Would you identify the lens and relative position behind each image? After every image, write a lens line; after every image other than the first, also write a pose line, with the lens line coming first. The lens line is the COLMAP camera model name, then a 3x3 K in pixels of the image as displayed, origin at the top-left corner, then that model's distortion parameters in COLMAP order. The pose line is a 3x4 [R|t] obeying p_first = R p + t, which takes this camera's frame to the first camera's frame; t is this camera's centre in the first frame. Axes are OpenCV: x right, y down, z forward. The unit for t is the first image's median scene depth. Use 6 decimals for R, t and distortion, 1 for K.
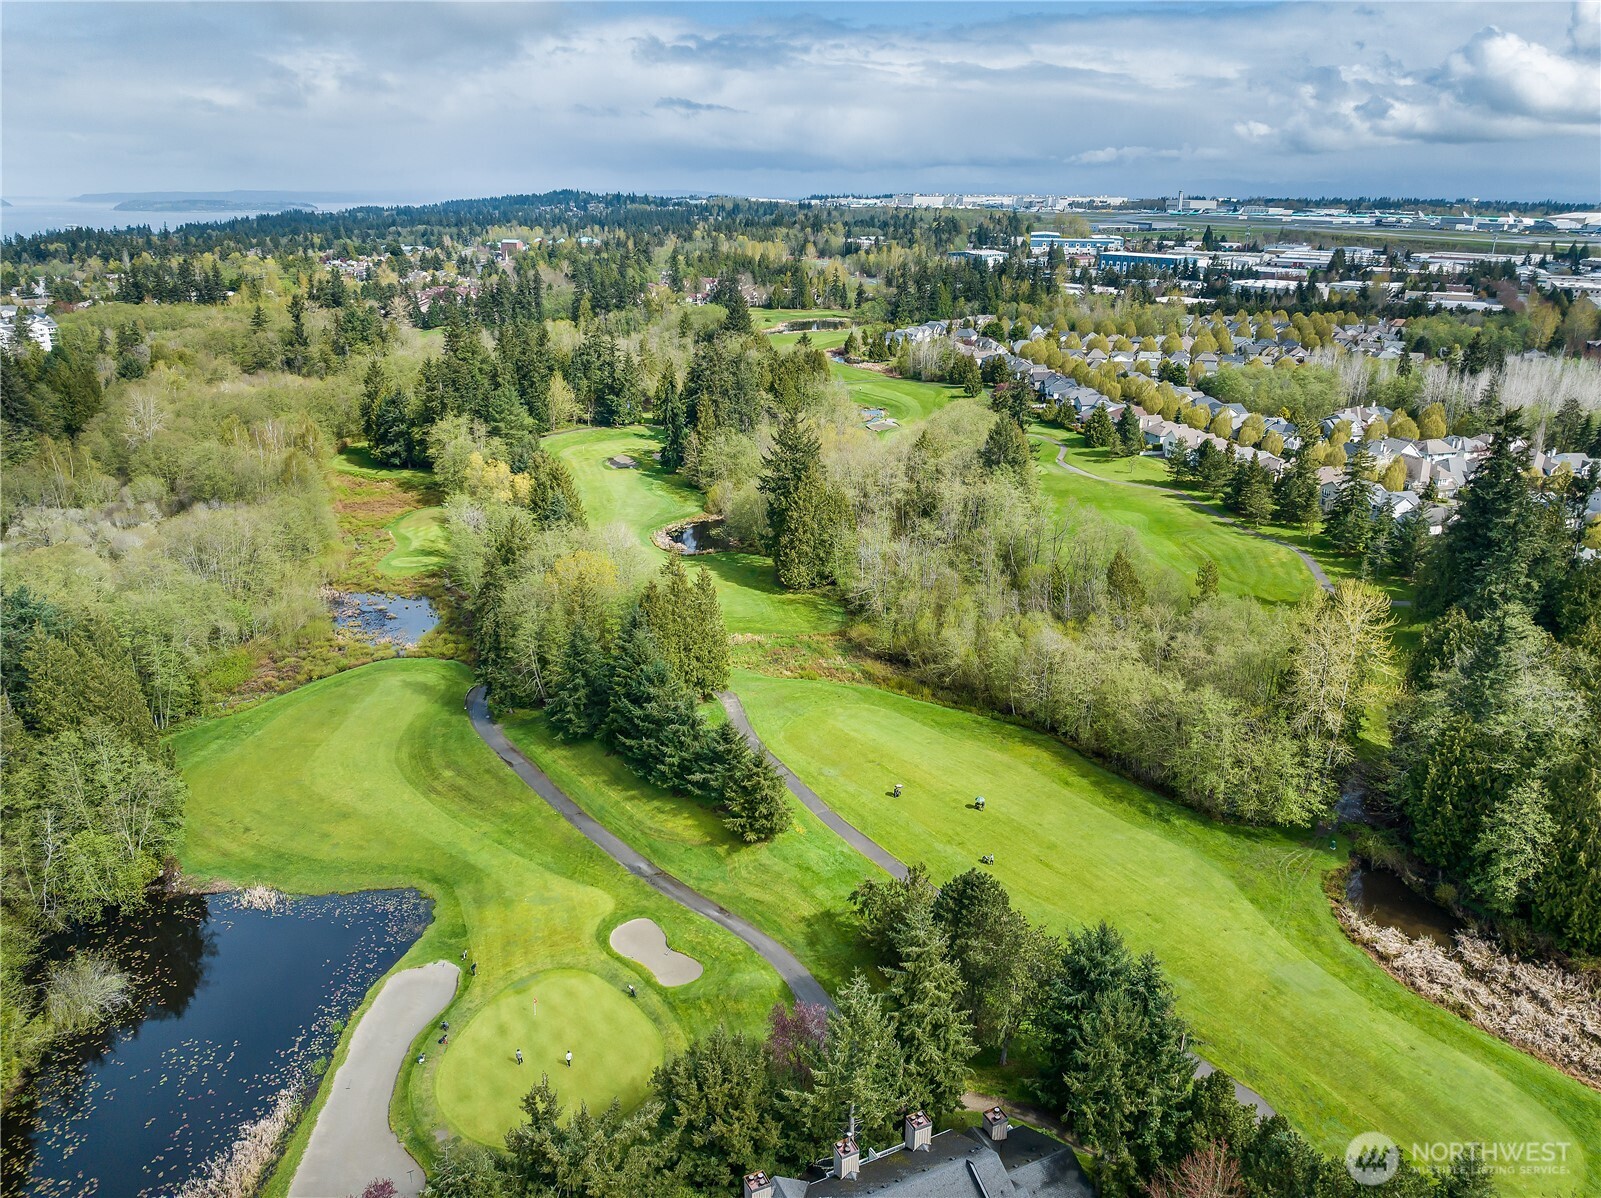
lens RADIAL K [[1150.4, 0, 800.7], [0, 1150.4, 561.1], [0, 0, 1]] dist [-0.067964, 0.035649]
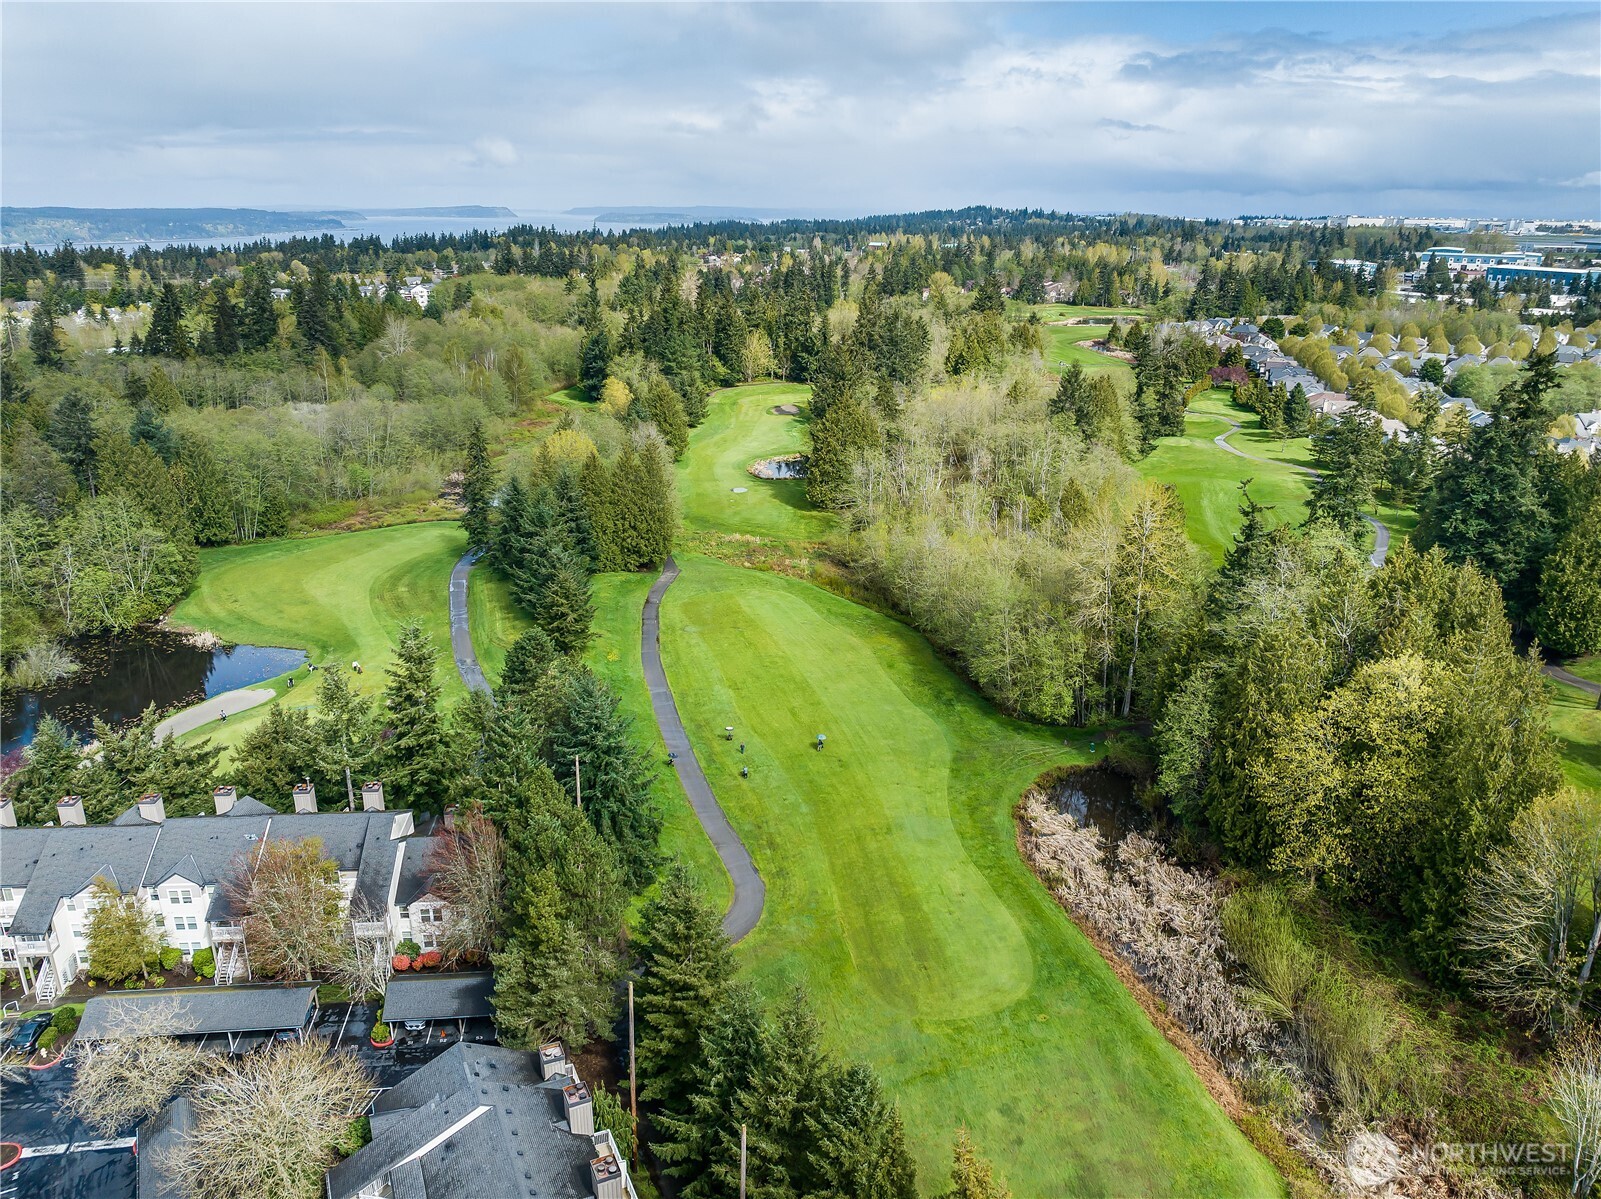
lens RADIAL K [[1143.1, 0, 803.5], [0, 1143.1, 581.1], [0, 0, 1]] dist [-0.046019, 0.004313]
pose [[0.936724, 0.111315, -0.331898, 0.135709], [-0.111137, 0.993612, 0.019580, 0.029408], [0.331958, 0.018545, 0.943112, 0.000708]]
